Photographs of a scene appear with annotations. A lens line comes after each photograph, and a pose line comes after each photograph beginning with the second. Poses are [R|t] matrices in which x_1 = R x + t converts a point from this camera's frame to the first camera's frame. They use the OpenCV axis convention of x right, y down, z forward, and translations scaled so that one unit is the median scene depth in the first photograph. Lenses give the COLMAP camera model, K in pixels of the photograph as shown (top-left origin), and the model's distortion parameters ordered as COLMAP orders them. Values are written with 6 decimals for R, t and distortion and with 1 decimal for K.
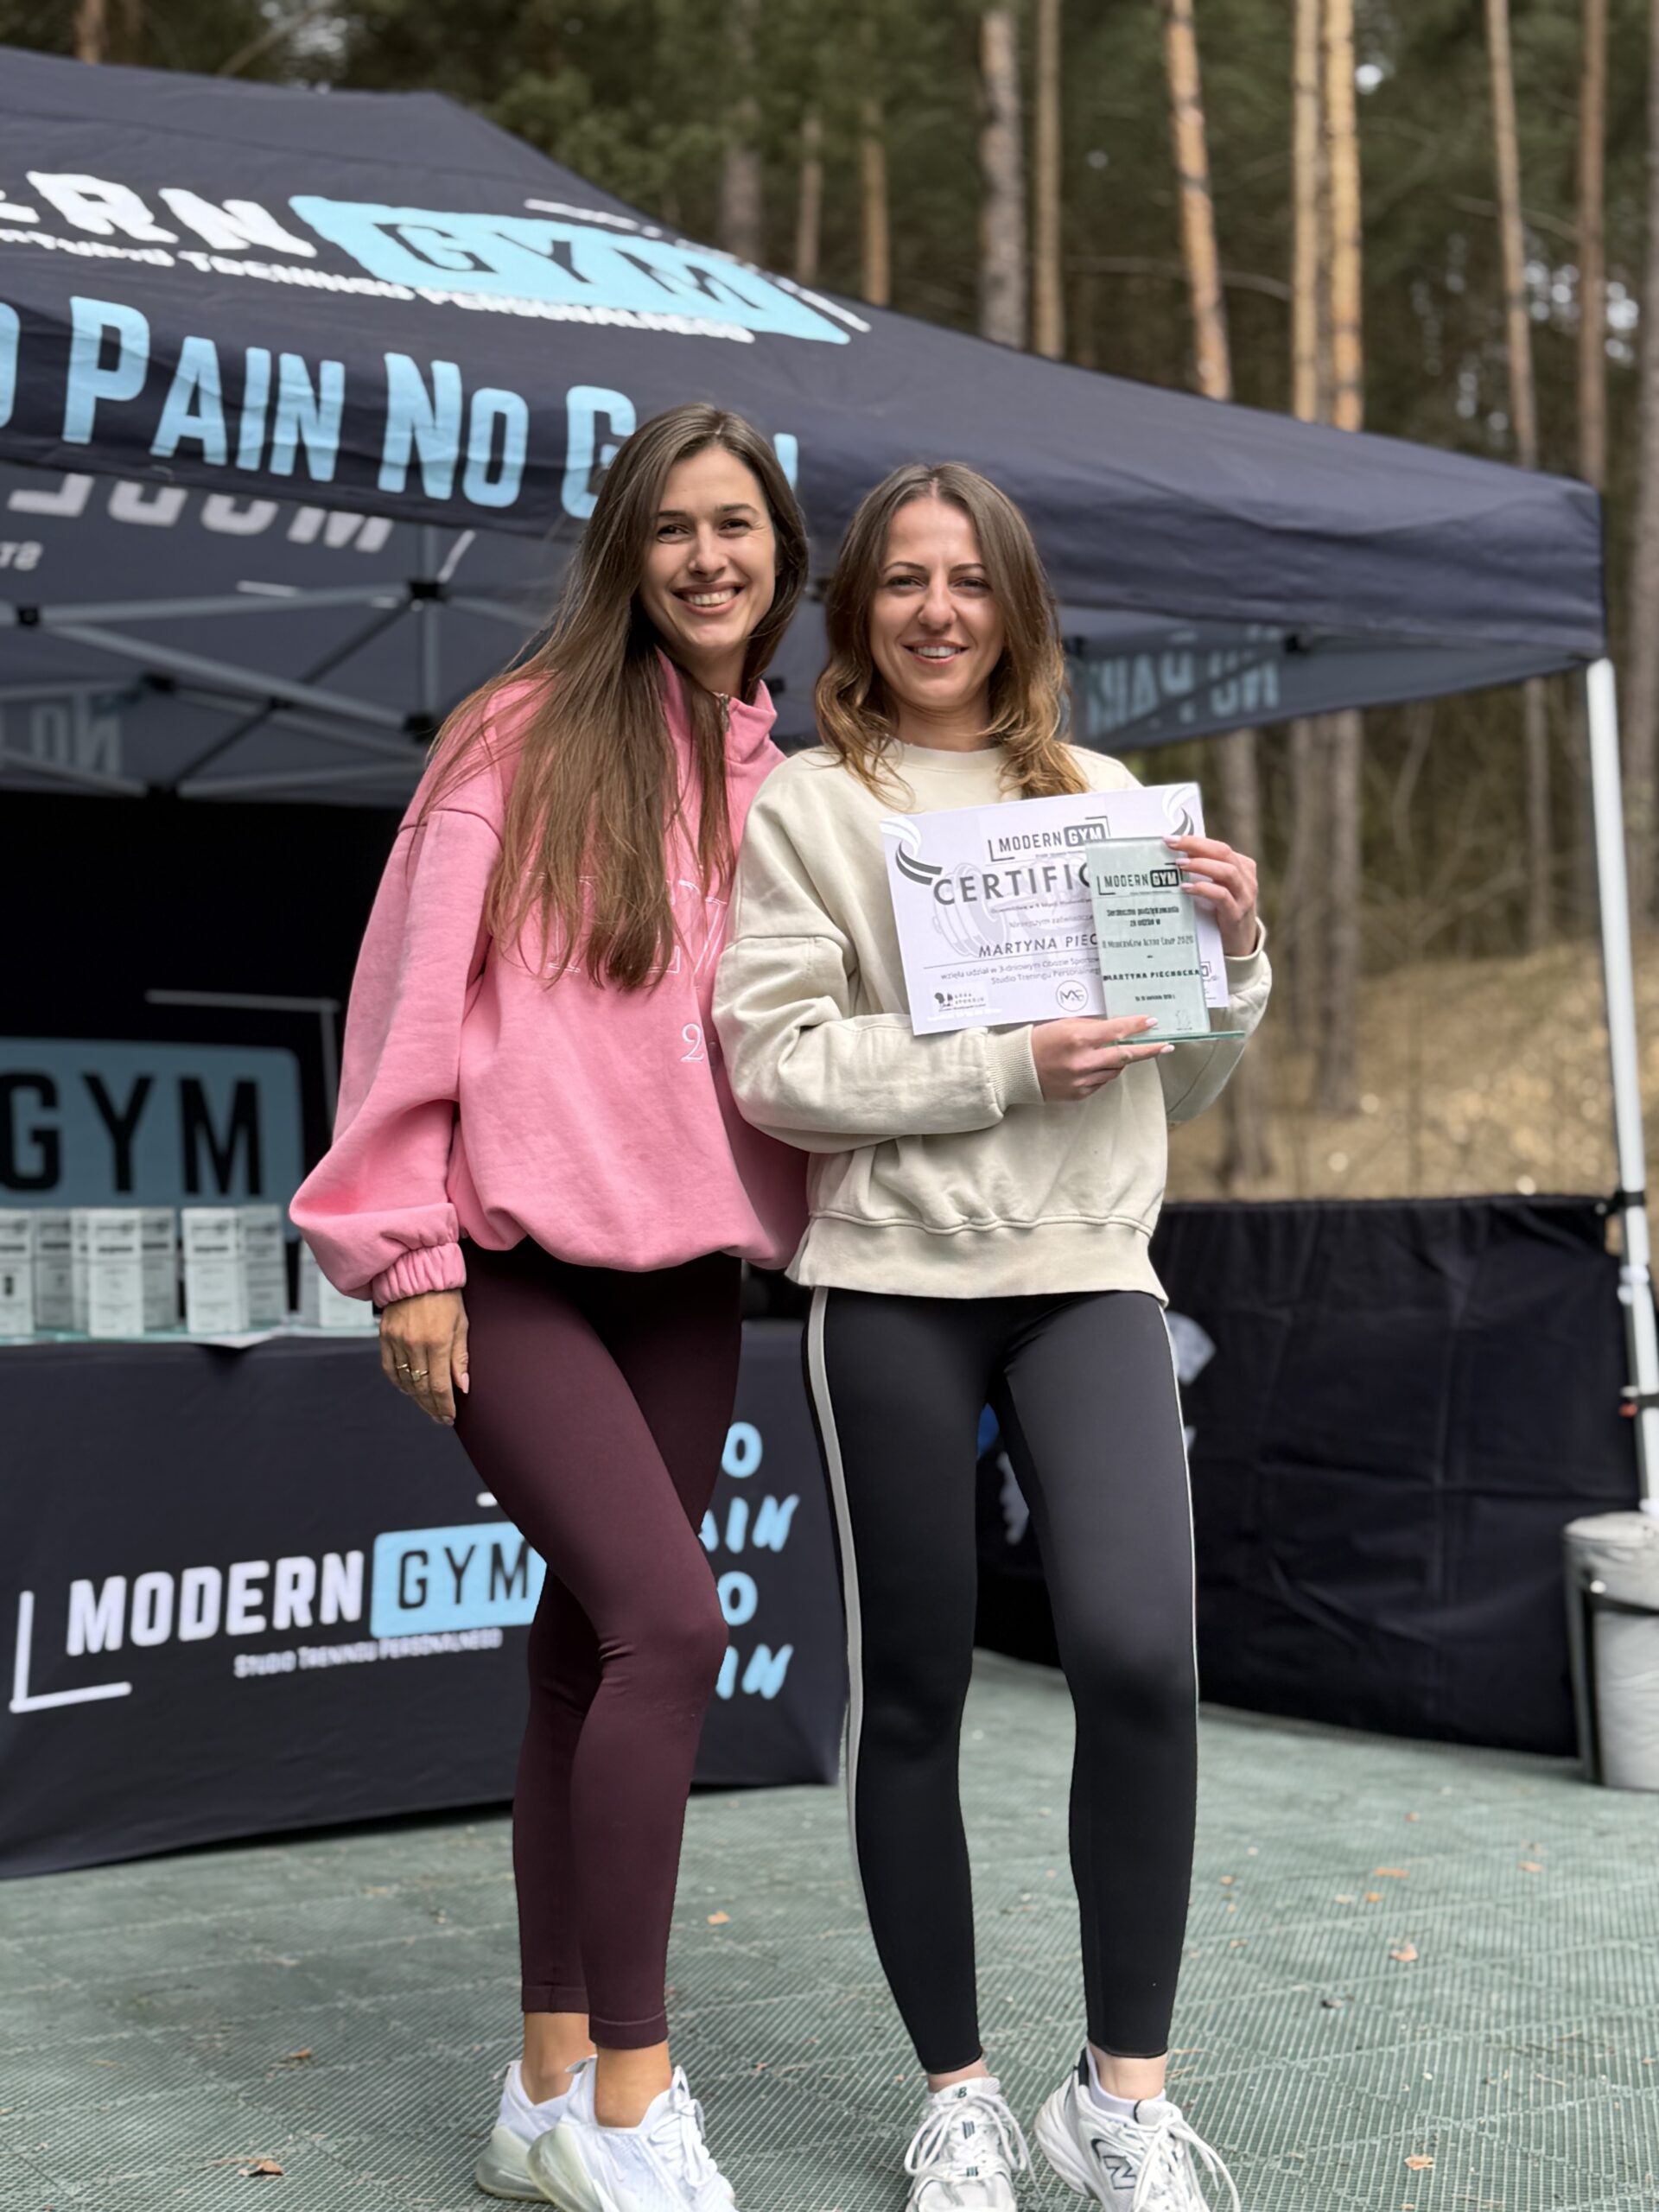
lens RADIAL K [[3085.1, 0, 844.4], [0, 3085.1, 1111.0], [0, 0, 1]] dist [0.211186, -0.470499]
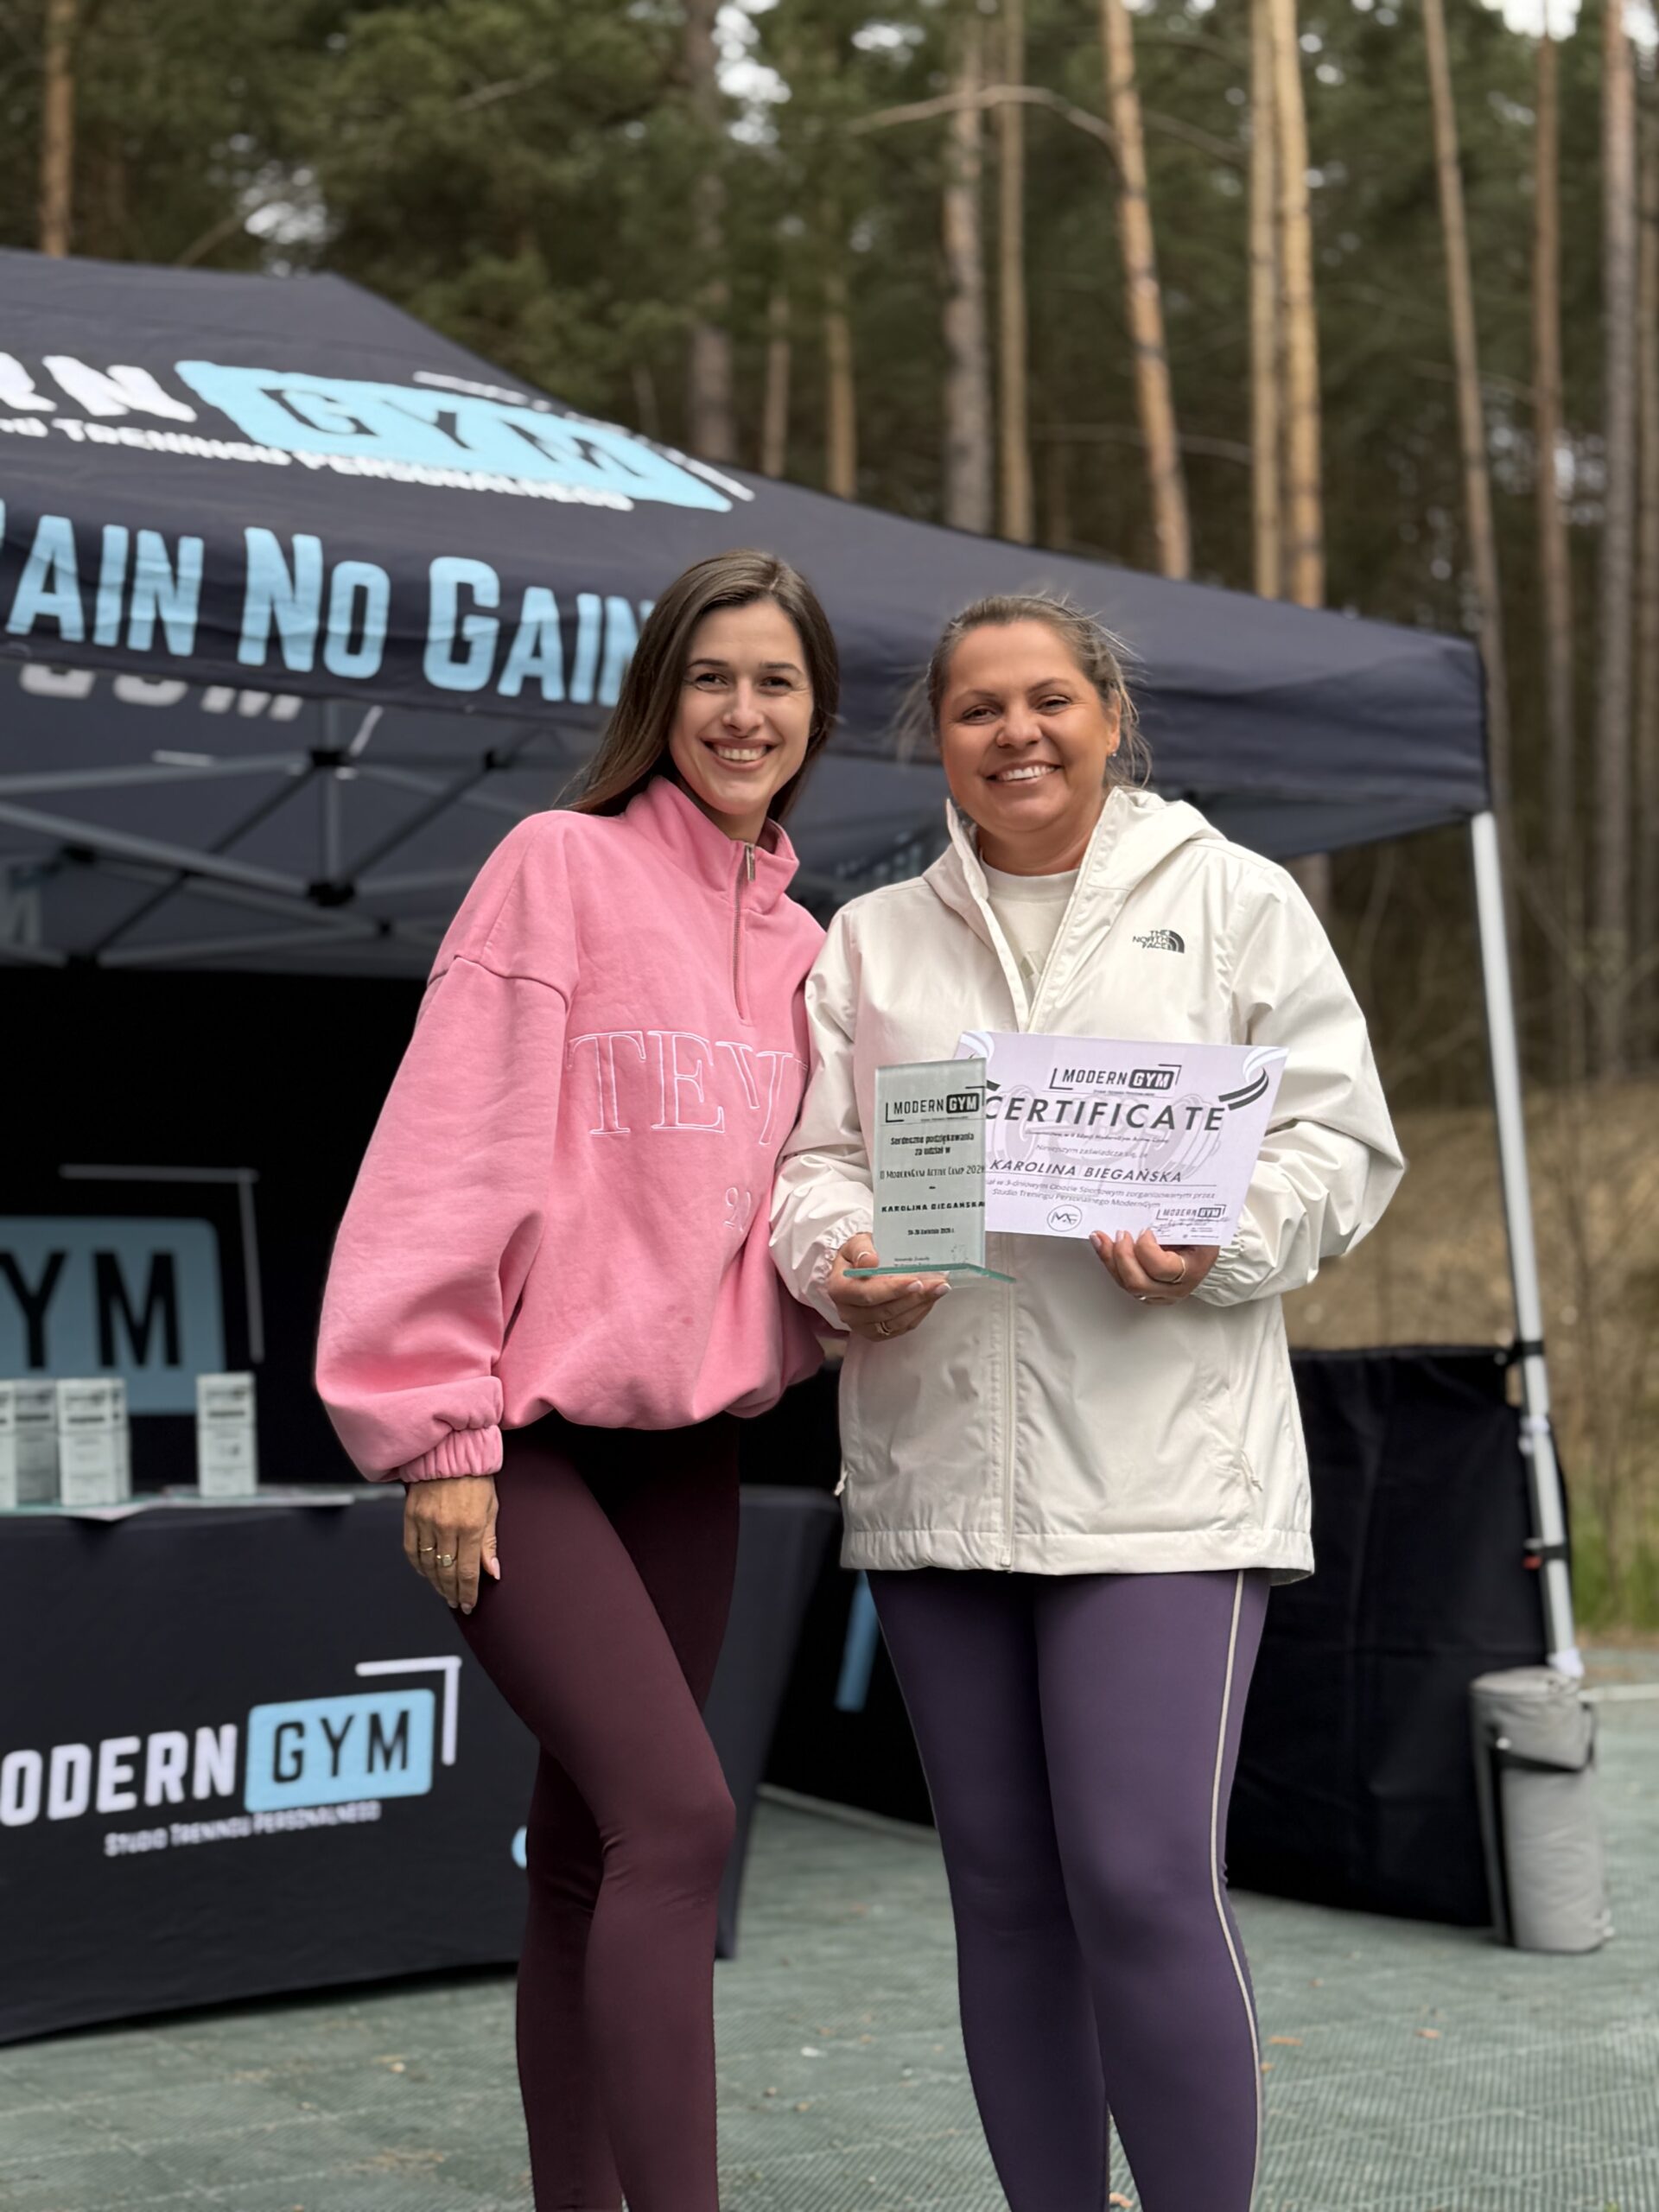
lens RADIAL K [[3082.5, 0, 829.5], [0, 3082.5, 1106.0], [0, 0, 1]] dist [0.229256, -0.565127]
pose [[0.999879, -0.014621, -0.005300, 0.044518], [0.014324, 0.998531, -0.052258, -0.000241], [0.006057, 0.052176, 0.998620, 0.000792]]
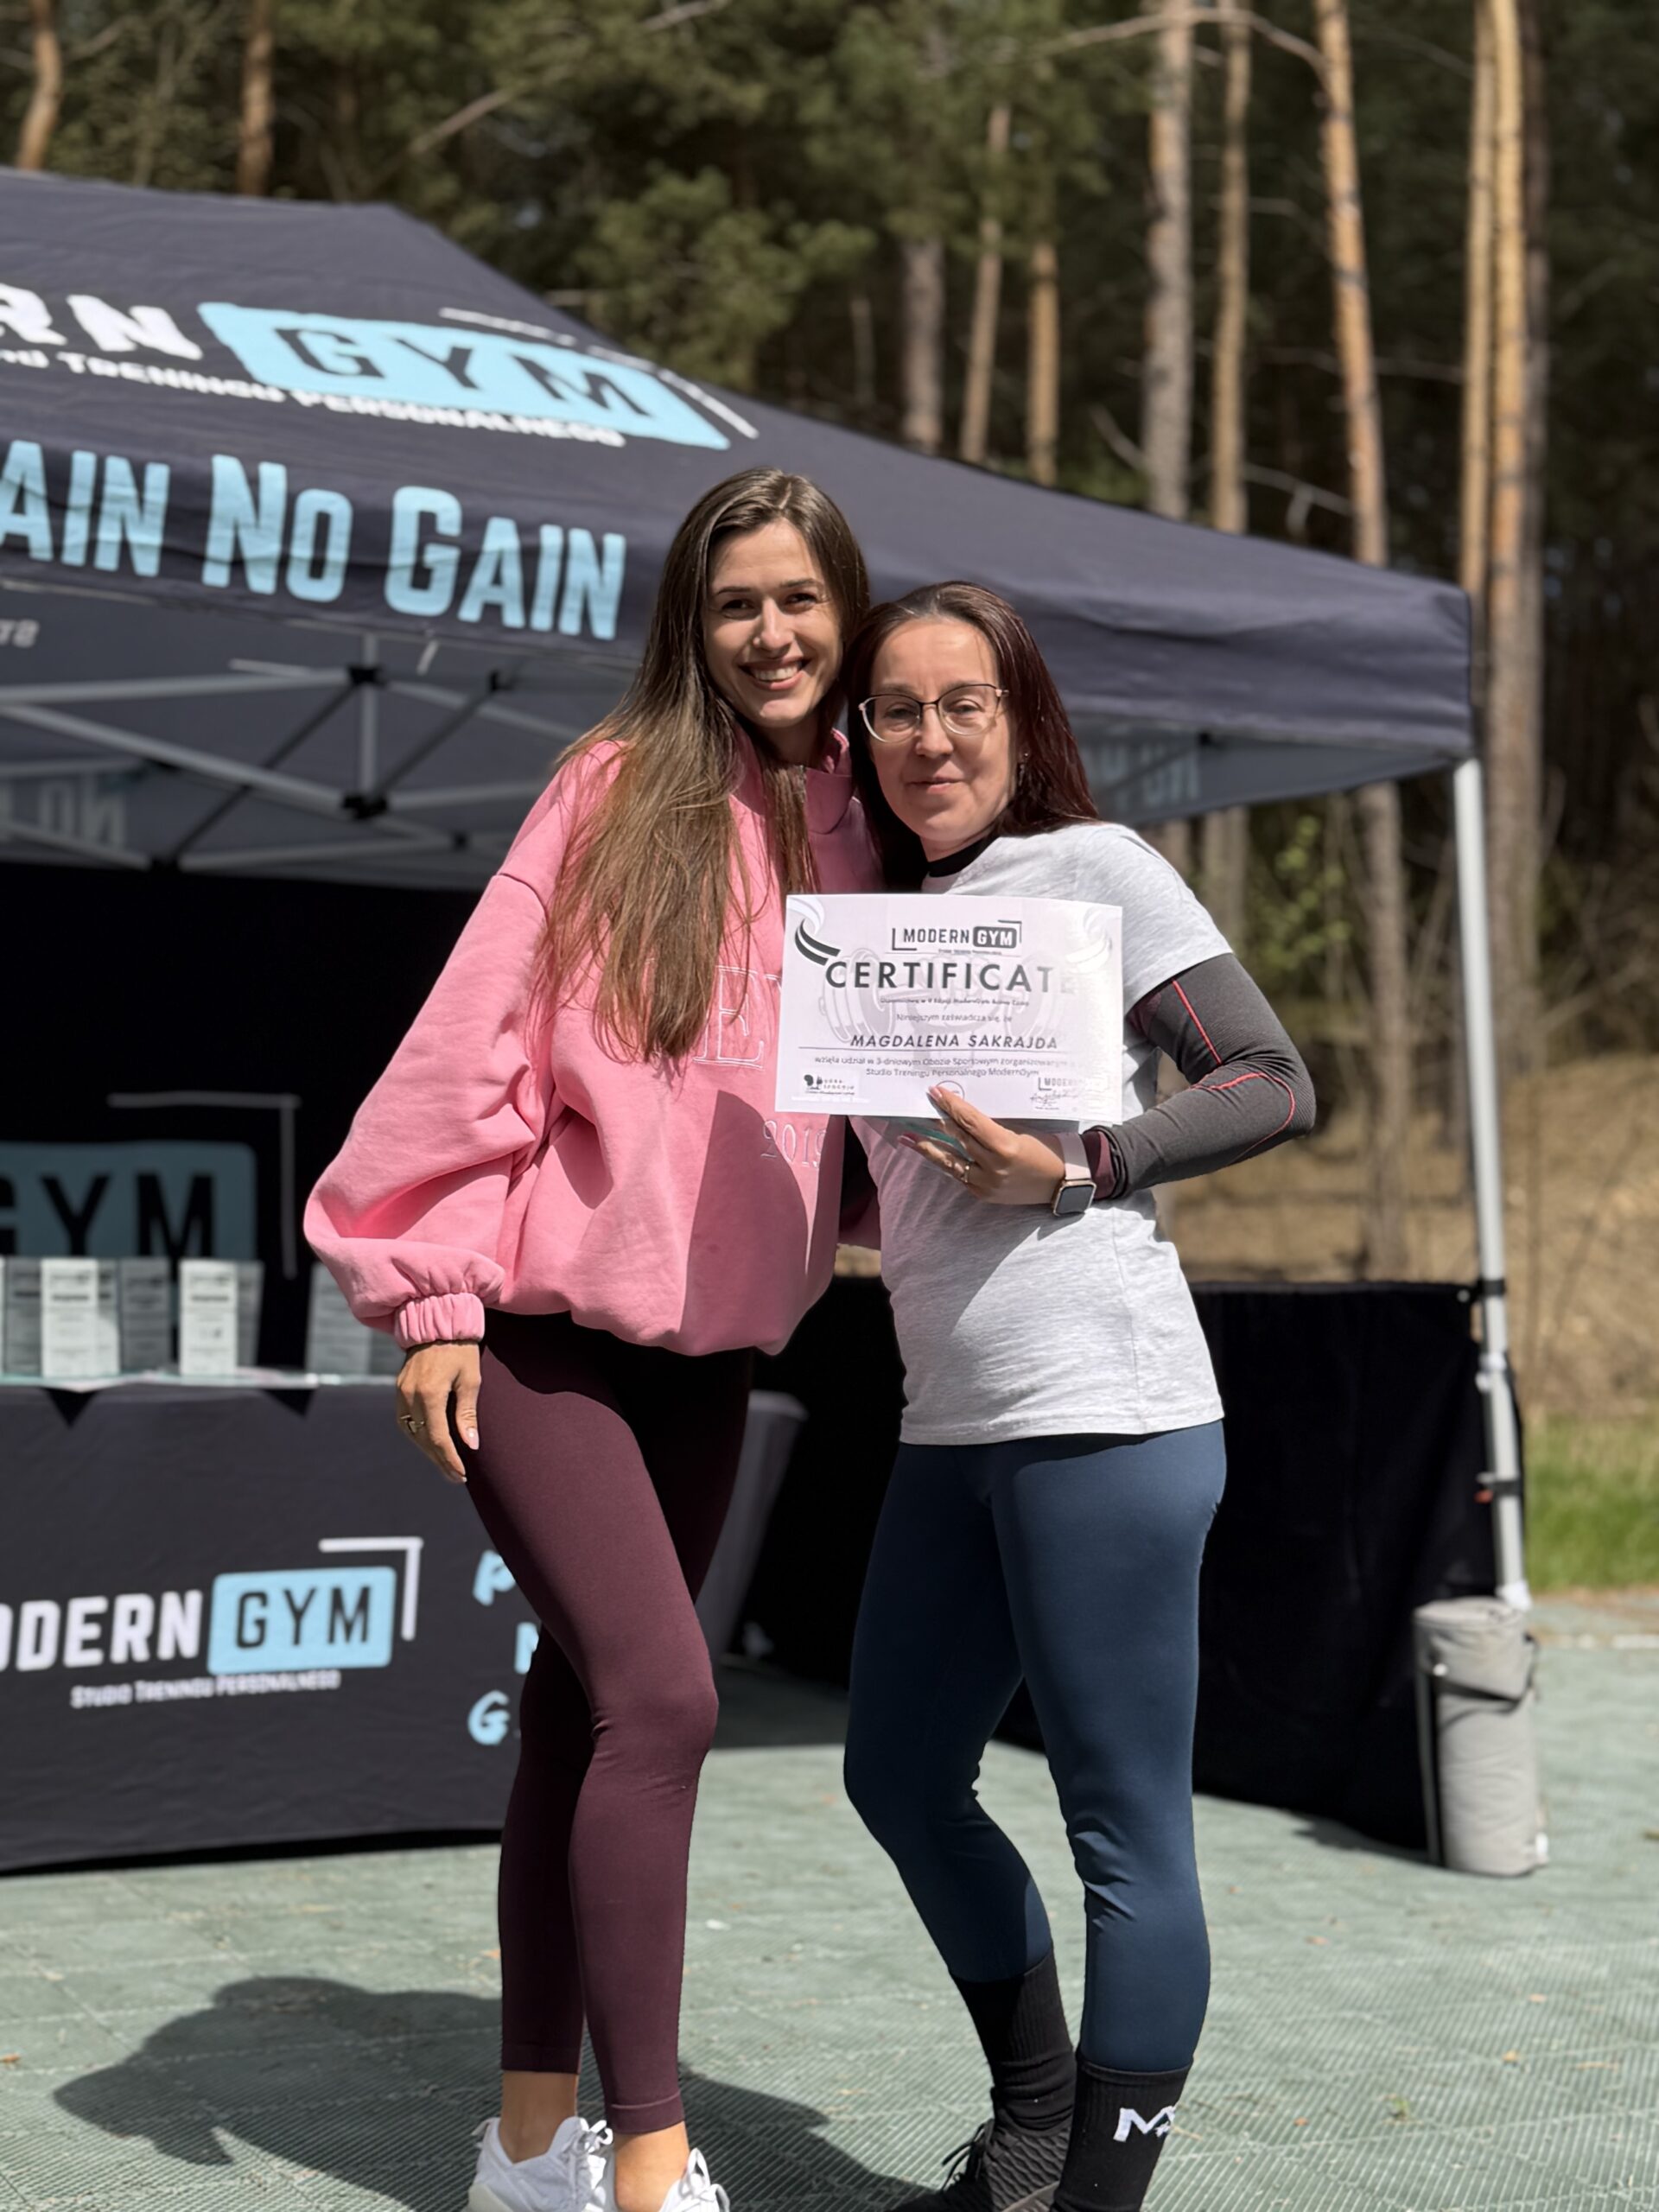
lens RADIAL K [[3082.5, 0, 829.5], [0, 3082.5, 1106.0], [0, 0, 1]] dist [0.229256, -0.565127]
pose [[0.996413, 0.021484, -0.081849, 0.151485], [-0.023748, 0.999359, -0.026784, 0.001808], [0.081221, 0.028632, 0.996285, -0.035446]]
